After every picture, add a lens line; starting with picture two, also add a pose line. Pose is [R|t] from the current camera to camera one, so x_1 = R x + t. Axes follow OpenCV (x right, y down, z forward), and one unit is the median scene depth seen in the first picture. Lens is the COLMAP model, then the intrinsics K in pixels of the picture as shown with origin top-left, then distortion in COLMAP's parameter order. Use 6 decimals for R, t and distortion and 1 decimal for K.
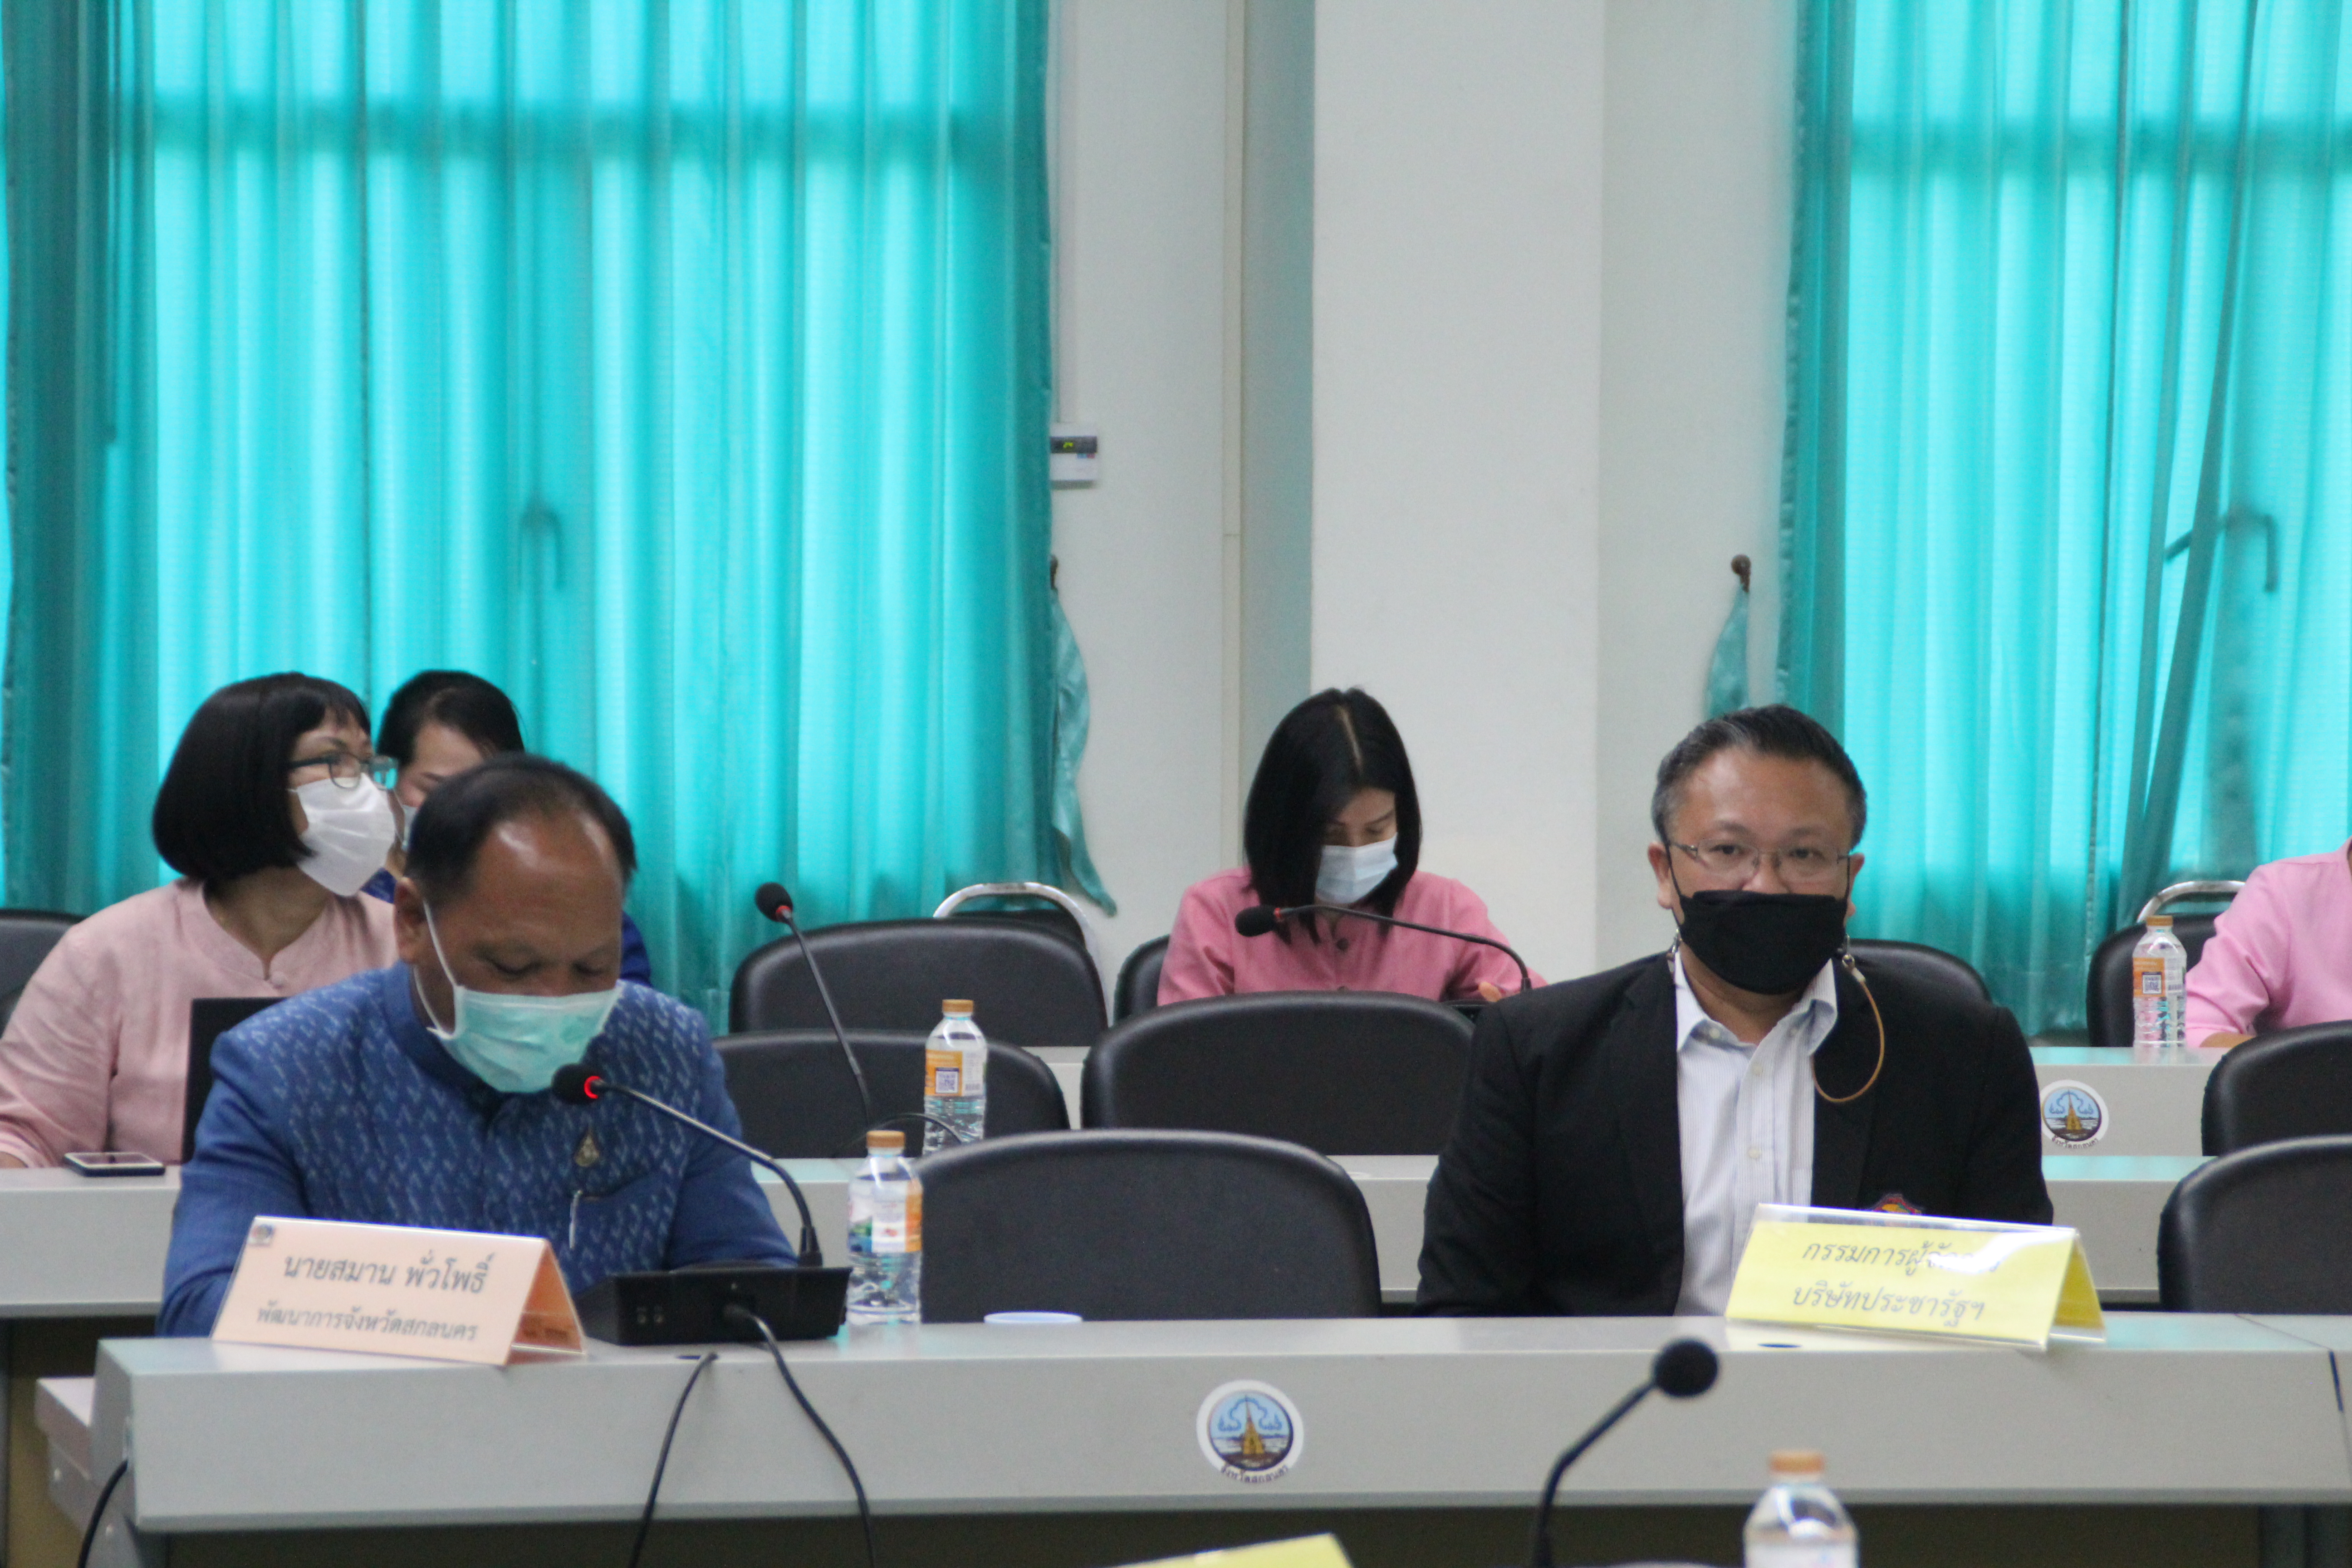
lens RADIAL K [[11663.5, 0, 1157.3], [0, 11663.5, 775.1], [0, 0, 1]] dist [1.369281, 0.000000]
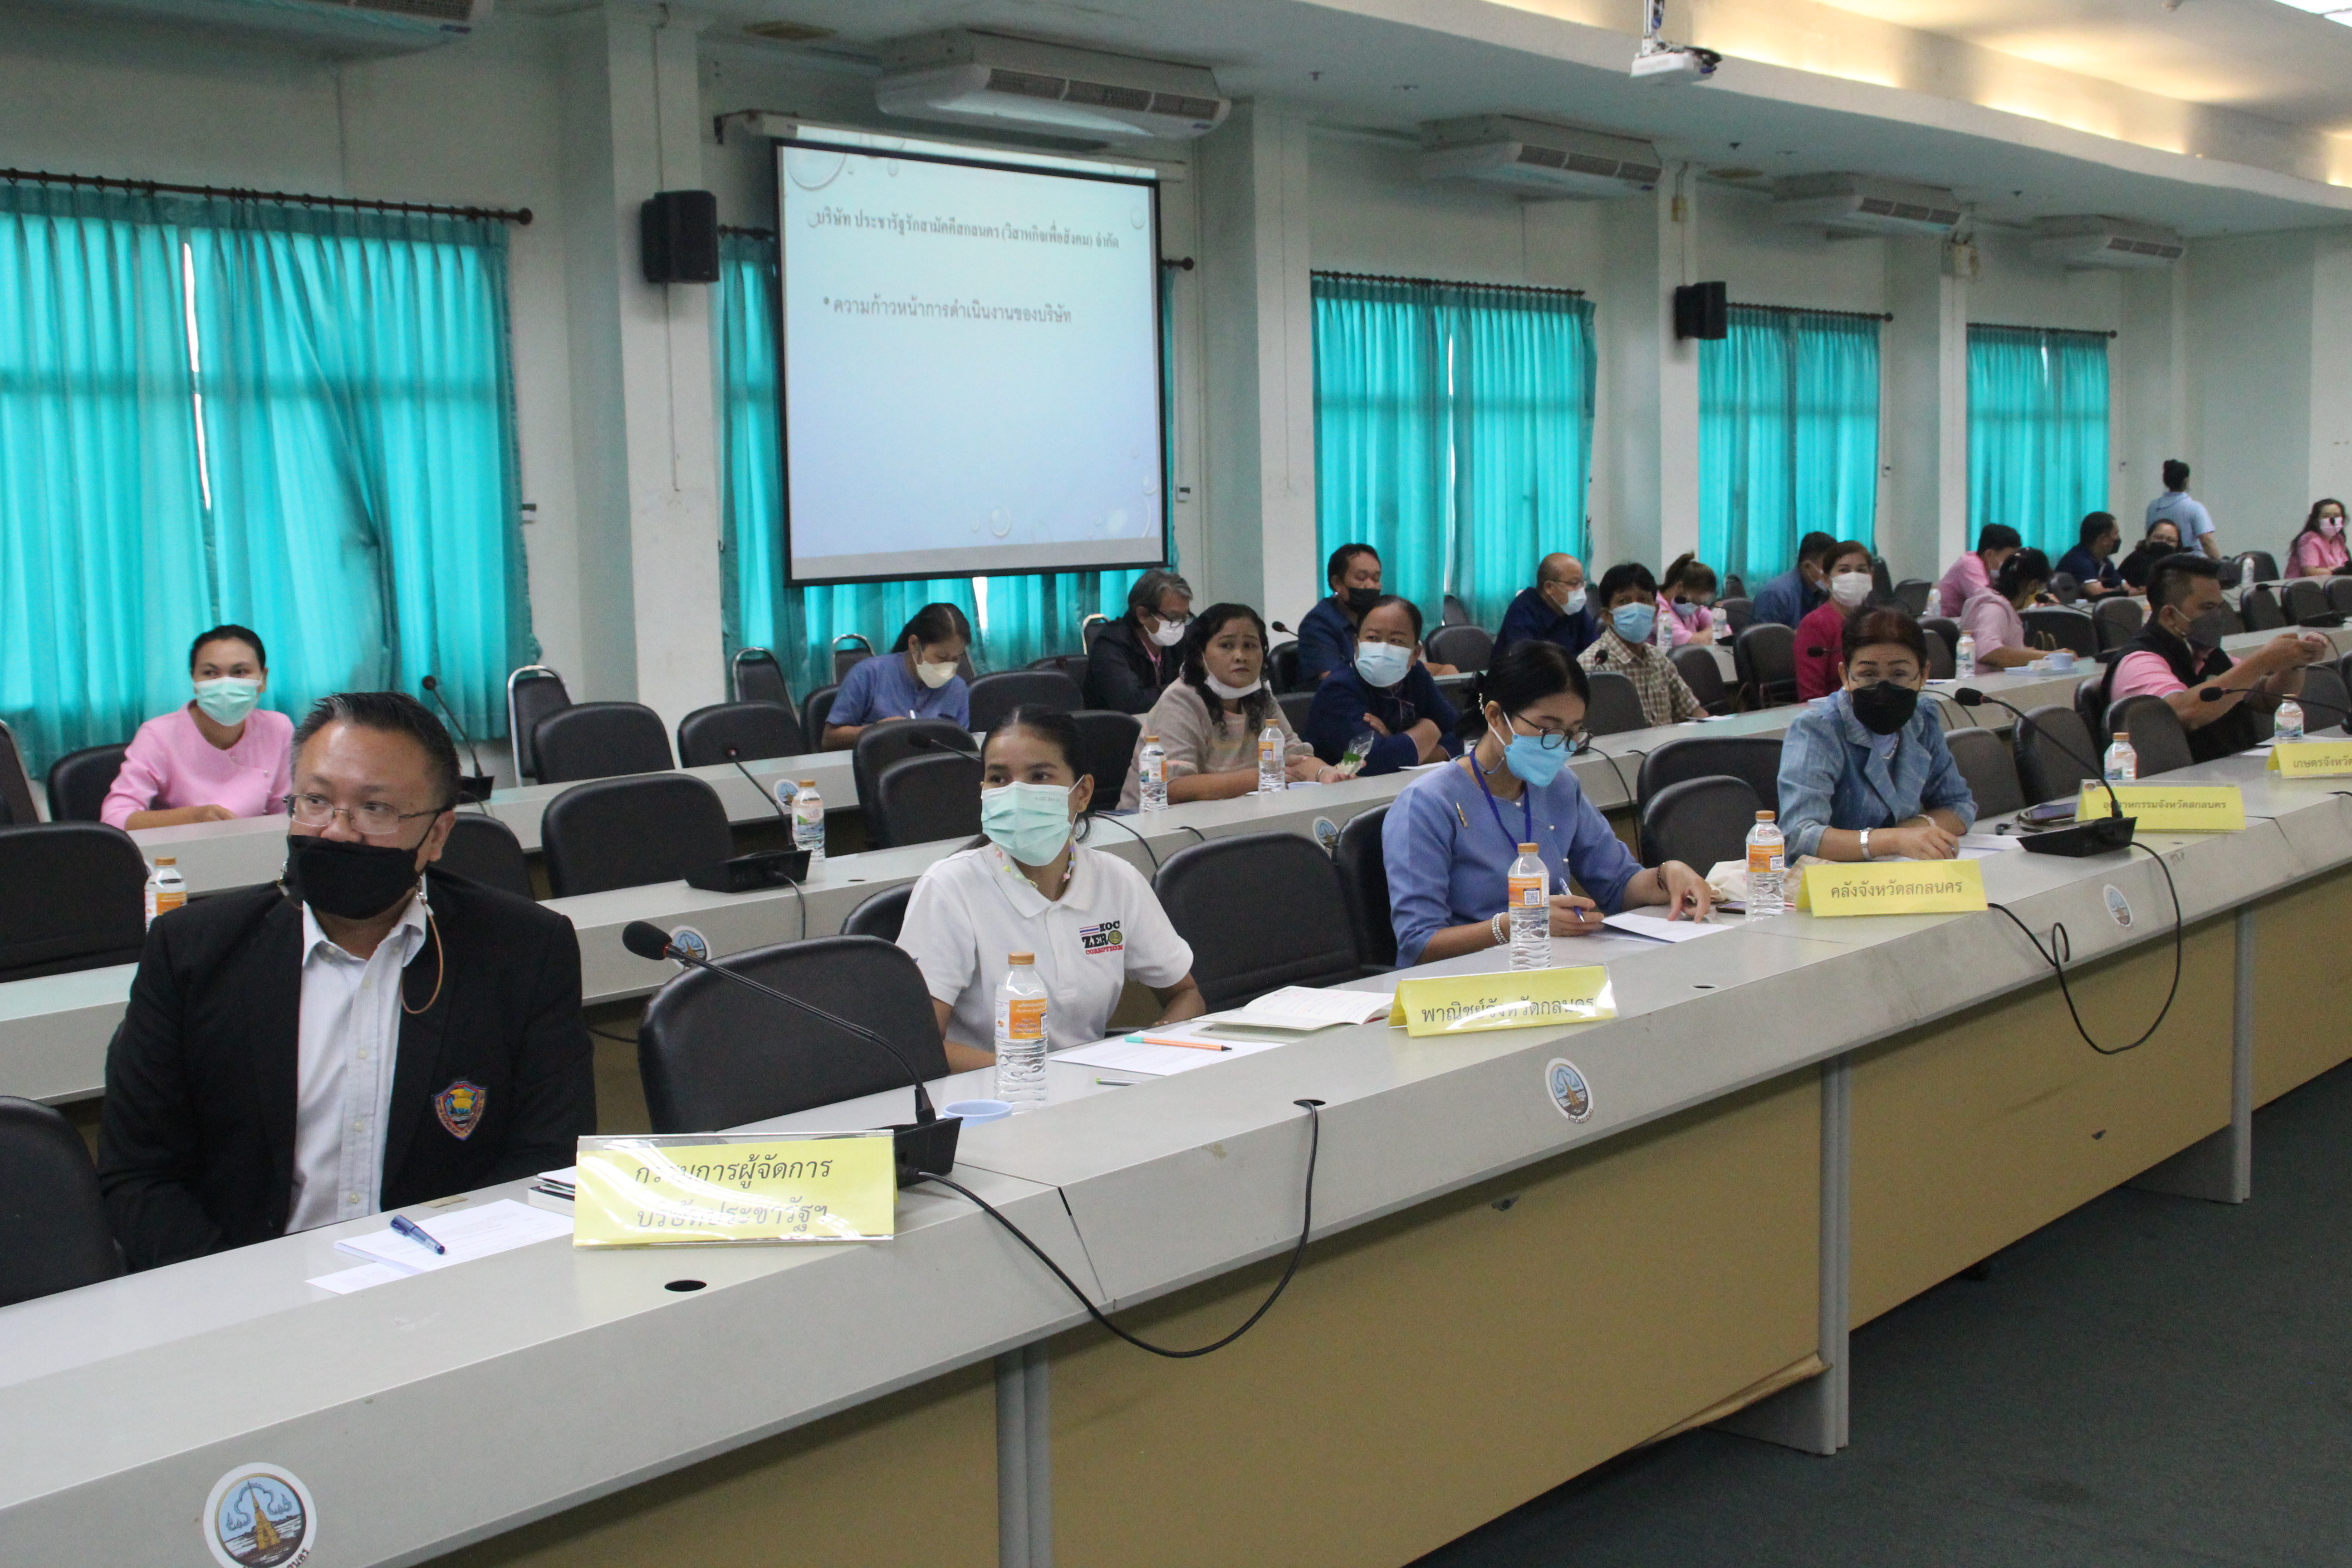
lens RADIAL K [[2740.1, 0, 1171.7], [0, 2740.1, 741.8], [0, 0, 1]] dist [0.022923, 0.000000]
pose [[0.802968, -0.079692, 0.590670, -0.035435], [0.048914, 0.996489, 0.067951, -0.010494], [-0.594012, -0.025671, 0.804047, 0.474434]]
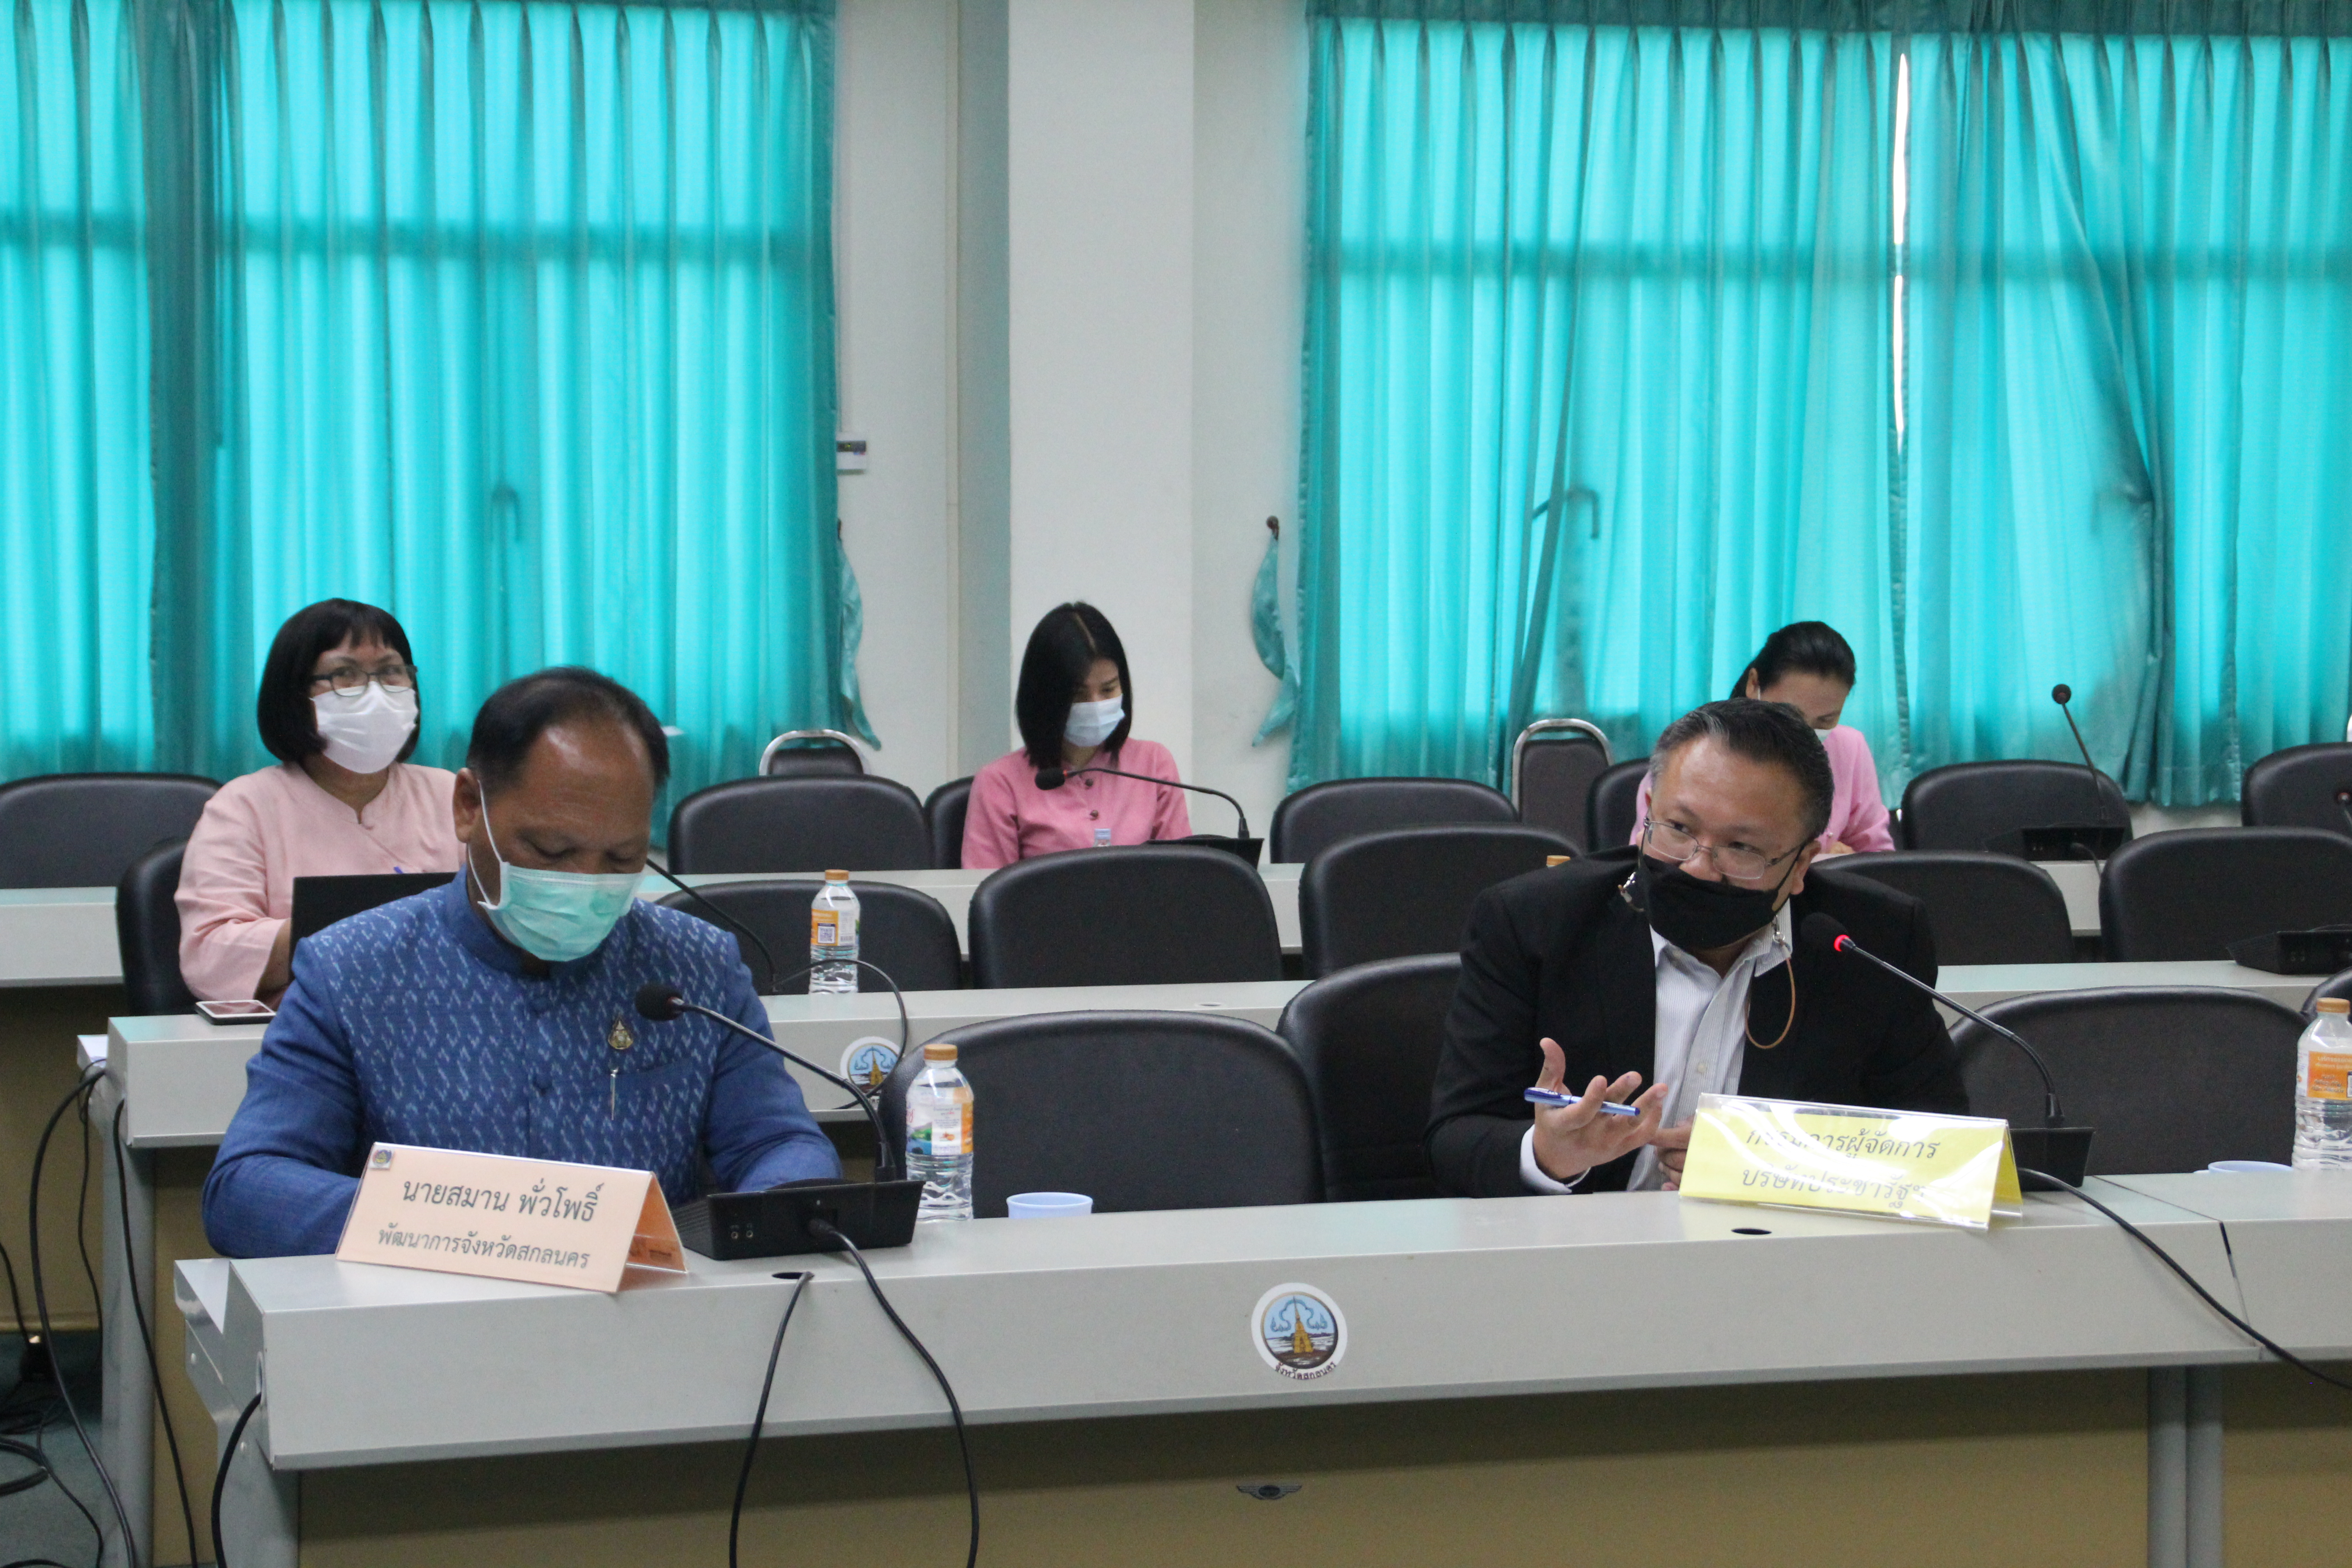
lens RADIAL K [[5166.4, 0, 1188.9], [0, 5166.4, 791.8], [0, 0, 1]] dist [0.350805, 0.000000]
pose [[0.995440, -0.010216, 0.094836, -0.028928], [0.006834, 0.999331, 0.035916, -0.007056], [-0.095140, -0.035104, 0.994845, 0.316473]]
